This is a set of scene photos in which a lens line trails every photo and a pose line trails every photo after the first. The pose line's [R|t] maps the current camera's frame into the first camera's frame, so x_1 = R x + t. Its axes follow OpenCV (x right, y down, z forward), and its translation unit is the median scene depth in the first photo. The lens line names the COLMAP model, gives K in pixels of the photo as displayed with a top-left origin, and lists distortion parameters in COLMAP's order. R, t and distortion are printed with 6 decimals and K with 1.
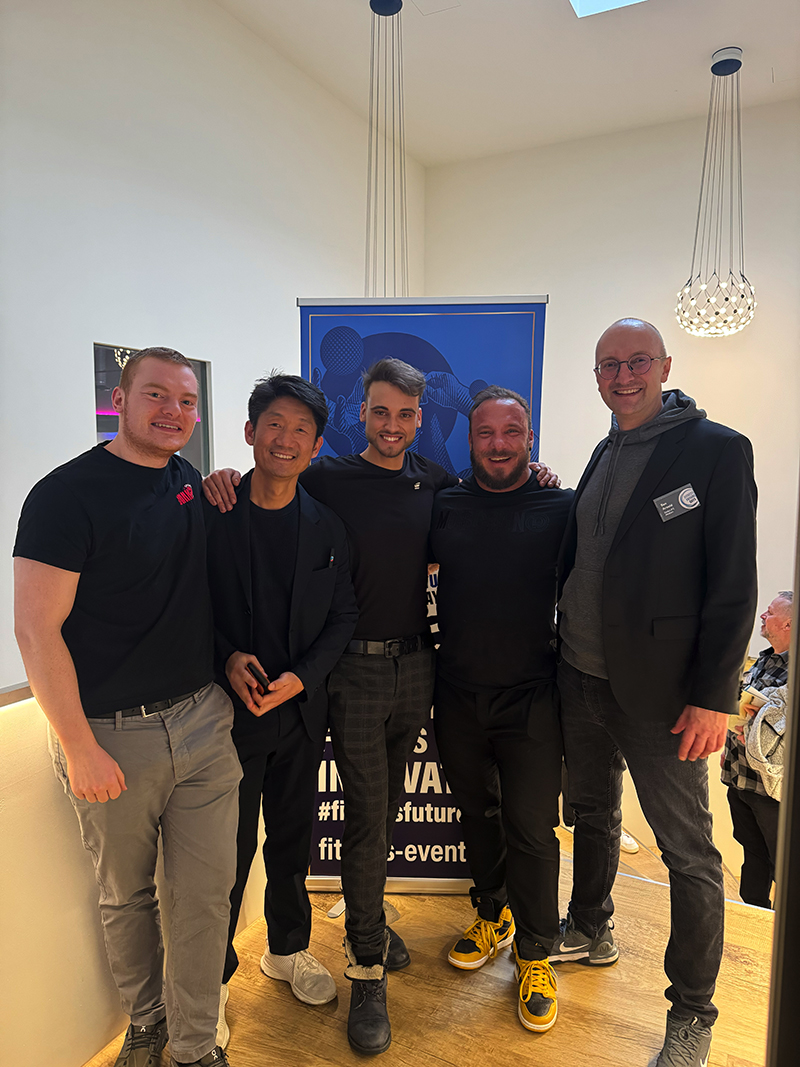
lens RADIAL K [[756.5, 0, 398.5], [0, 756.5, 532.2], [0, 0, 1]] dist [0.051732, -0.041589]
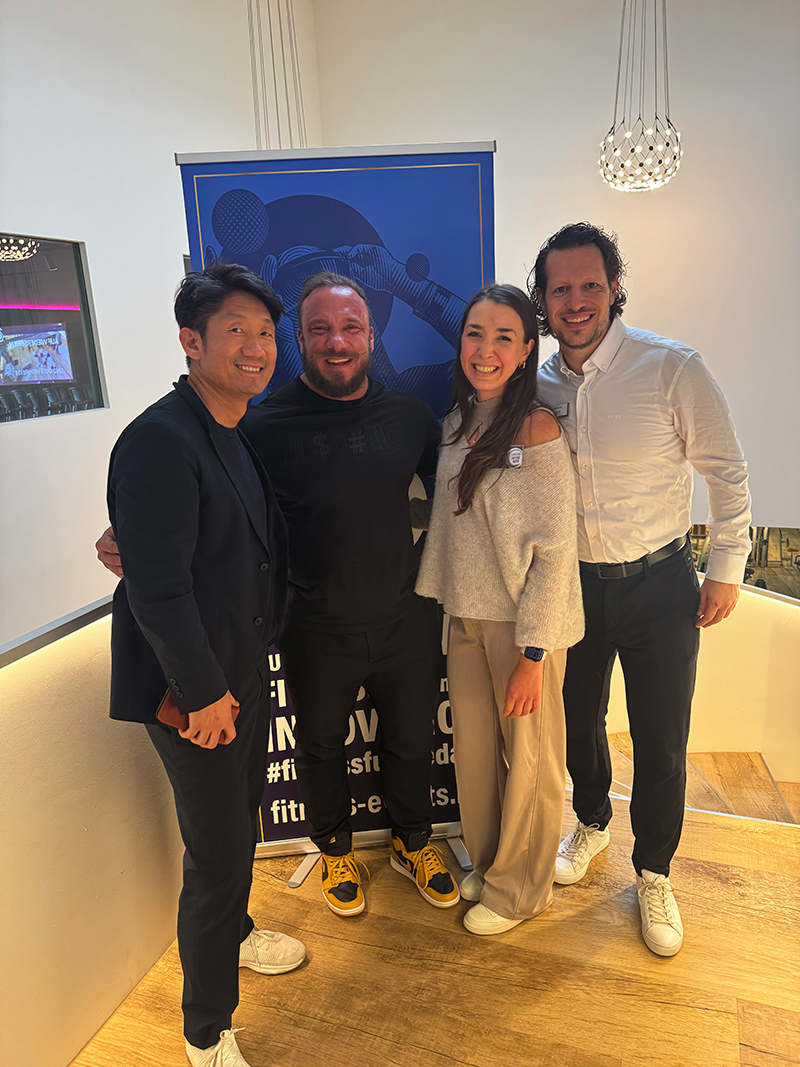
lens RADIAL K [[756.5, 0, 400.4], [0, 756.5, 530.8], [0, 0, 1]] dist [0.051732, -0.041589]
pose [[0.991669, -0.081075, 0.100098, -0.017352], [0.064709, 0.985460, 0.157105, -0.039288], [-0.111380, -0.149319, 0.982496, 0.157502]]
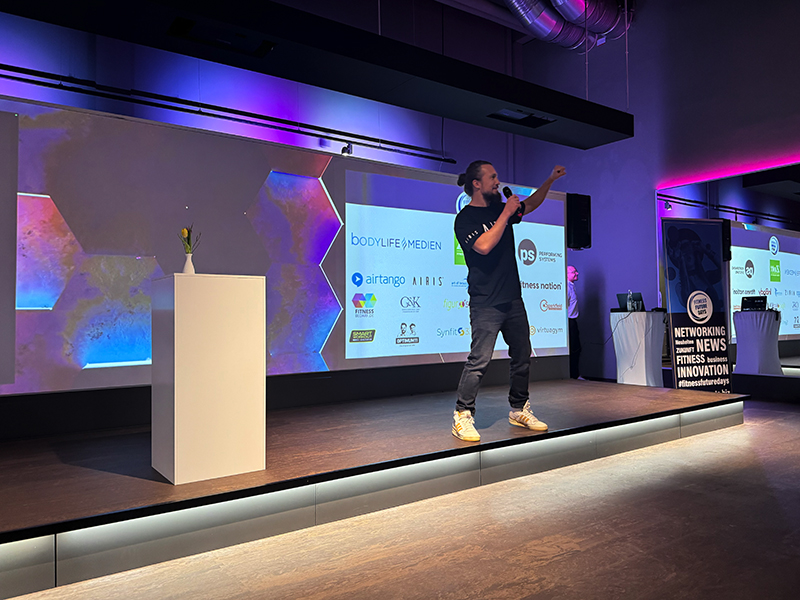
lens RADIAL K [[567.2, 0, 403.8], [0, 567.2, 301.7], [0, 0, 1]] dist [0.051732, -0.041589]
pose [[0.938003, -0.016711, 0.346224, -1.902530], [0.058000, 0.992322, -0.109239, 0.228304], [-0.341740, 0.122547, 0.931770, -0.777503]]
